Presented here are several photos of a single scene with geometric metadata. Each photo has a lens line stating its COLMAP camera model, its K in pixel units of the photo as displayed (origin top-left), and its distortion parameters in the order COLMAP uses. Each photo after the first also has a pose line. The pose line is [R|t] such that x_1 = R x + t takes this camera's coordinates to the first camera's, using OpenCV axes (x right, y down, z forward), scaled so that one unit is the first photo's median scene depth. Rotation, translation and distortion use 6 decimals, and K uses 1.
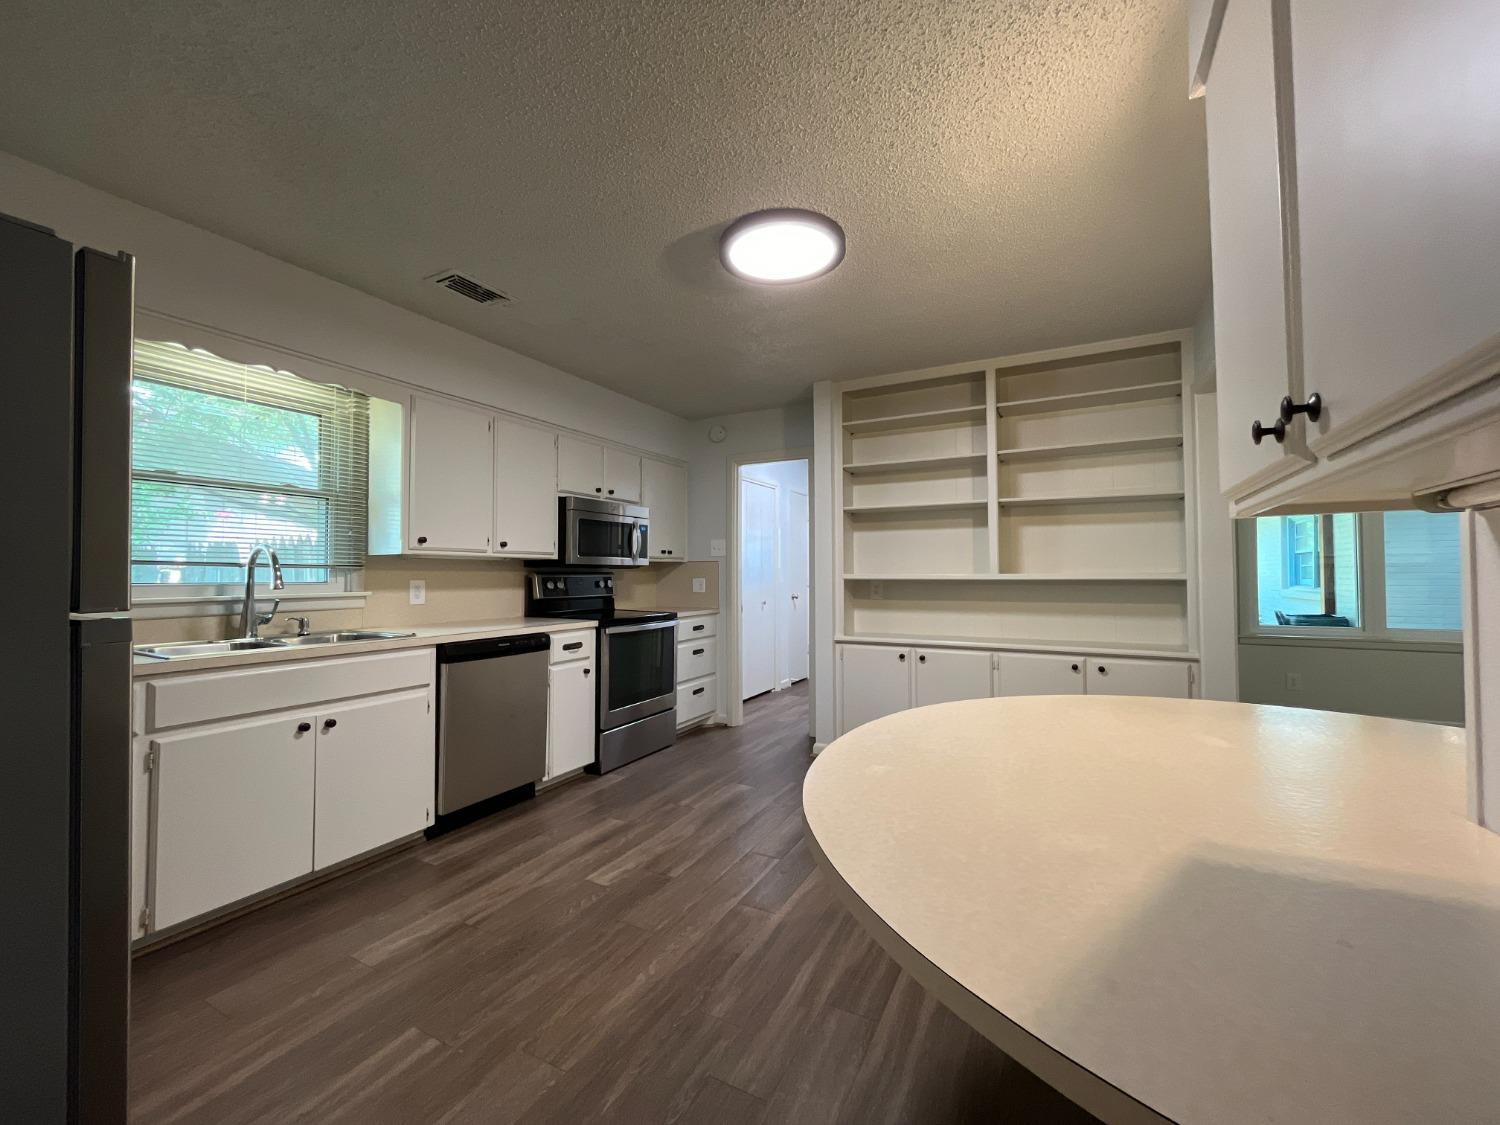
lens RADIAL K [[611.9, 0, 748.7], [0, 611.9, 560.2], [0, 0, 1]] dist [-0.001395, 0.000331]
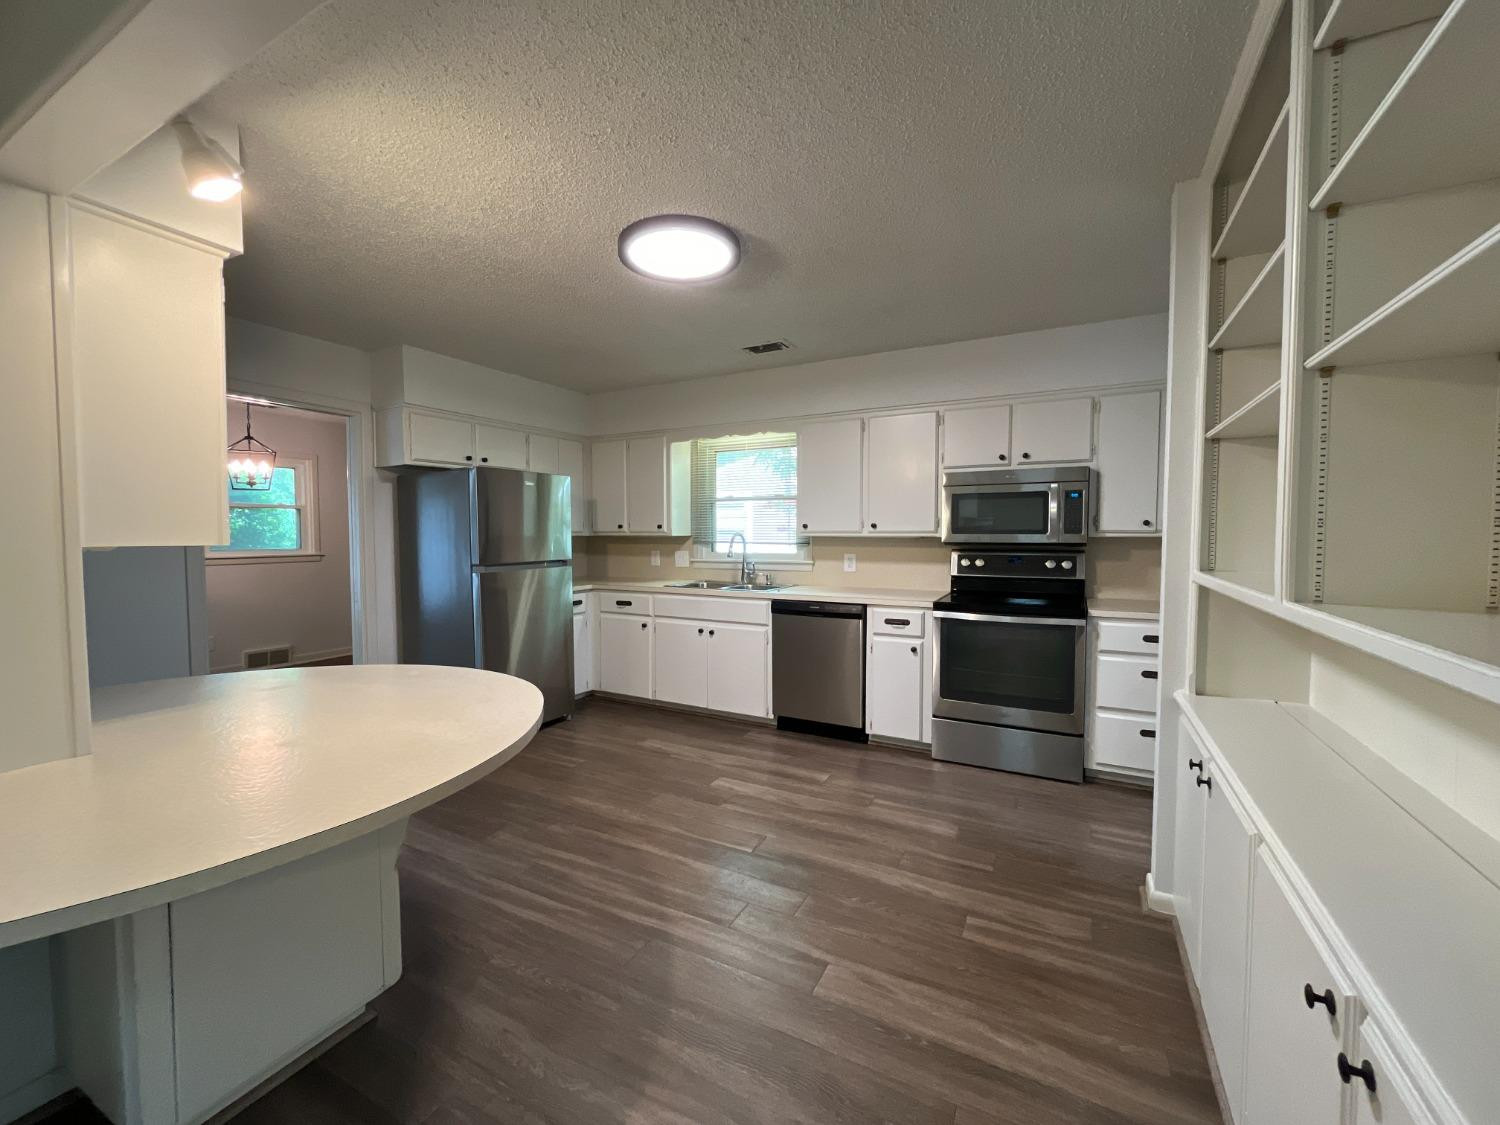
lens RADIAL K [[611.9, 0, 750.0], [0, 611.9, 560.3], [0, 0, 1]] dist [-0.001395, 0.000331]
pose [[0.005221, 0.048927, -0.998789, 0.947518], [0.023283, 0.998526, 0.049036, -0.028273], [0.999715, -0.023510, 0.004074, 0.936806]]
